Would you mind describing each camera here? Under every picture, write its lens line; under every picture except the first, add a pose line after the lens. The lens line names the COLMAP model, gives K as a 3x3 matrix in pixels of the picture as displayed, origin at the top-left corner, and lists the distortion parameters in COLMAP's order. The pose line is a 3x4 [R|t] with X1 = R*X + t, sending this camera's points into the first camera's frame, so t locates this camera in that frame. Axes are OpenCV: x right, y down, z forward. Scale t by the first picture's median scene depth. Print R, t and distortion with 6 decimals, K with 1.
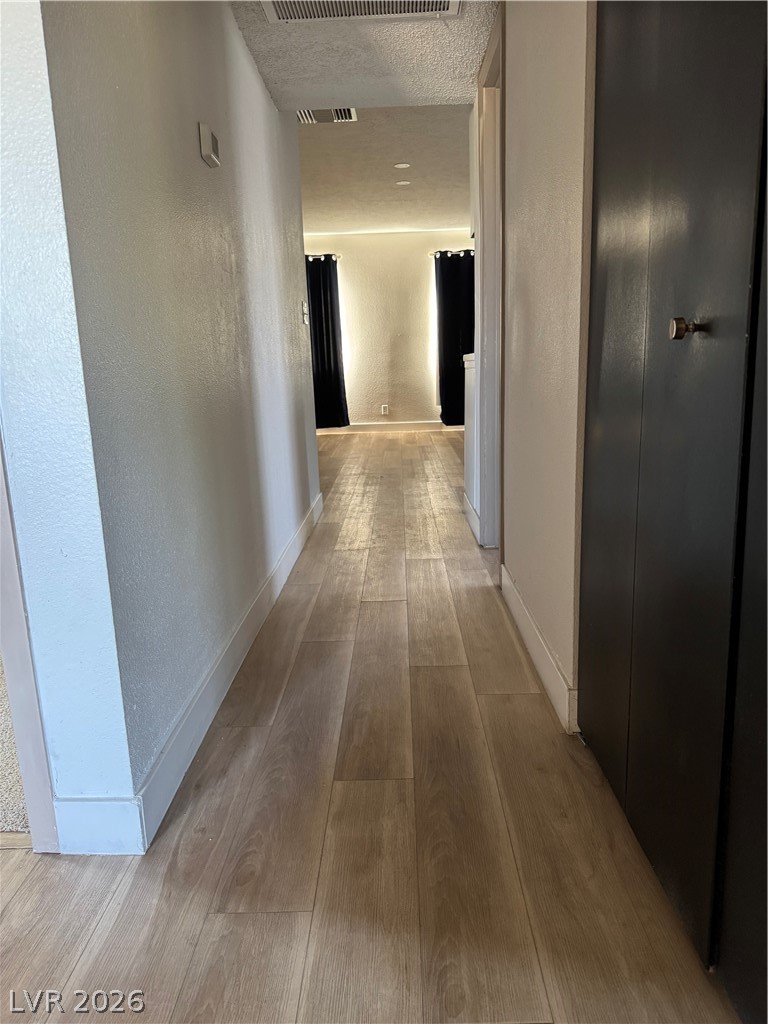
lens RADIAL K [[726.7, 0, 383.1], [0, 726.7, 515.6], [0, 0, 1]] dist [0.042851, -0.069522]
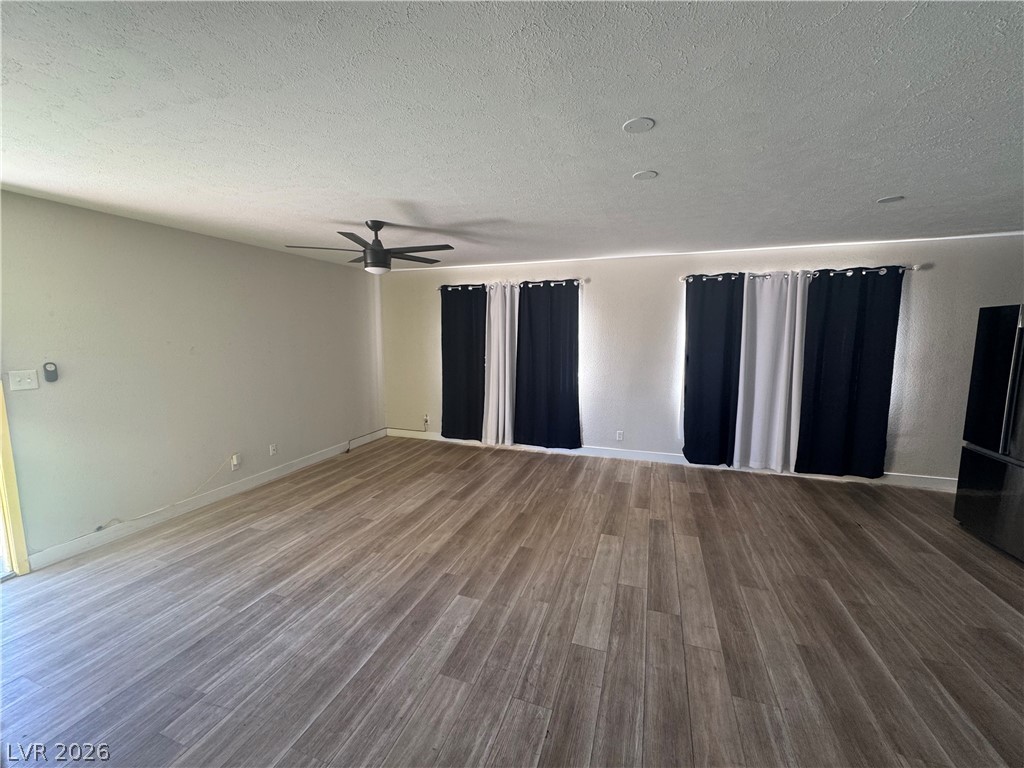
lens RADIAL K [[409.1, 0, 508.1], [0, 409.1, 380.5], [0, 0, 1]] dist [-0.002899, -0.000185]
pose [[0.943829, 0.069503, -0.323043, 0.033819], [-0.102676, 0.990922, -0.086788, -0.164360], [0.314078, 0.115082, 0.942396, 0.463192]]
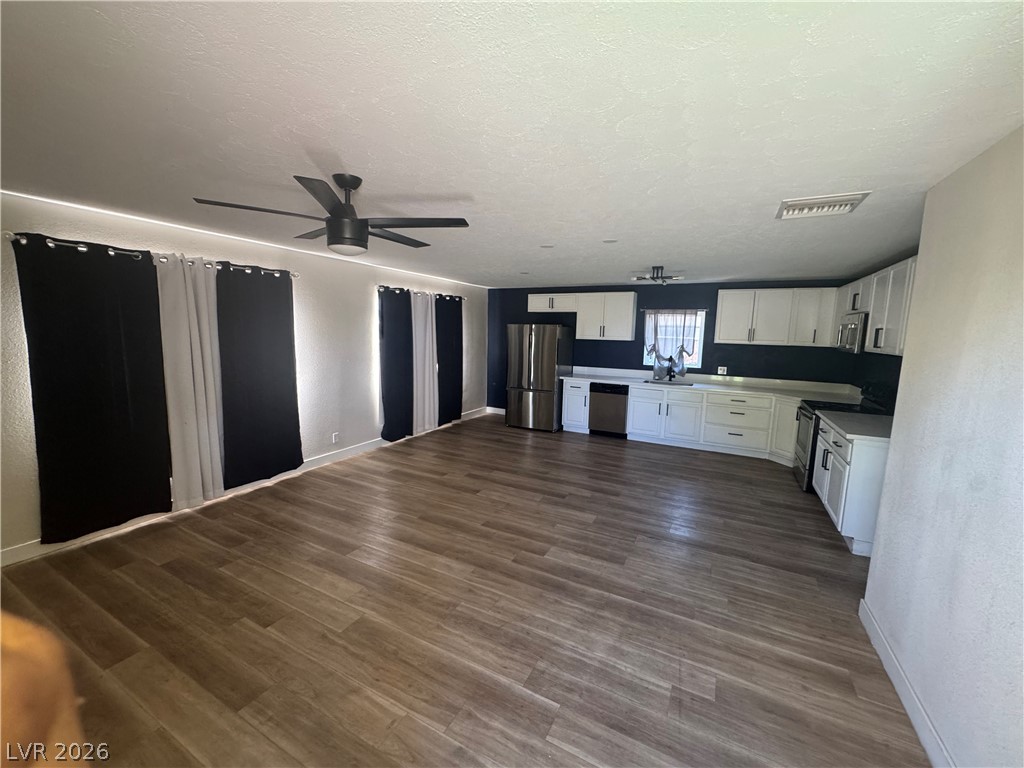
lens RADIAL K [[409.1, 0, 513.0], [0, 409.1, 381.4], [0, 0, 1]] dist [-0.002899, -0.000185]
pose [[0.459068, -0.066528, 0.885906, -0.375954], [0.157455, 0.987498, -0.007434, -0.187297], [-0.874336, 0.142903, 0.463804, 0.570437]]
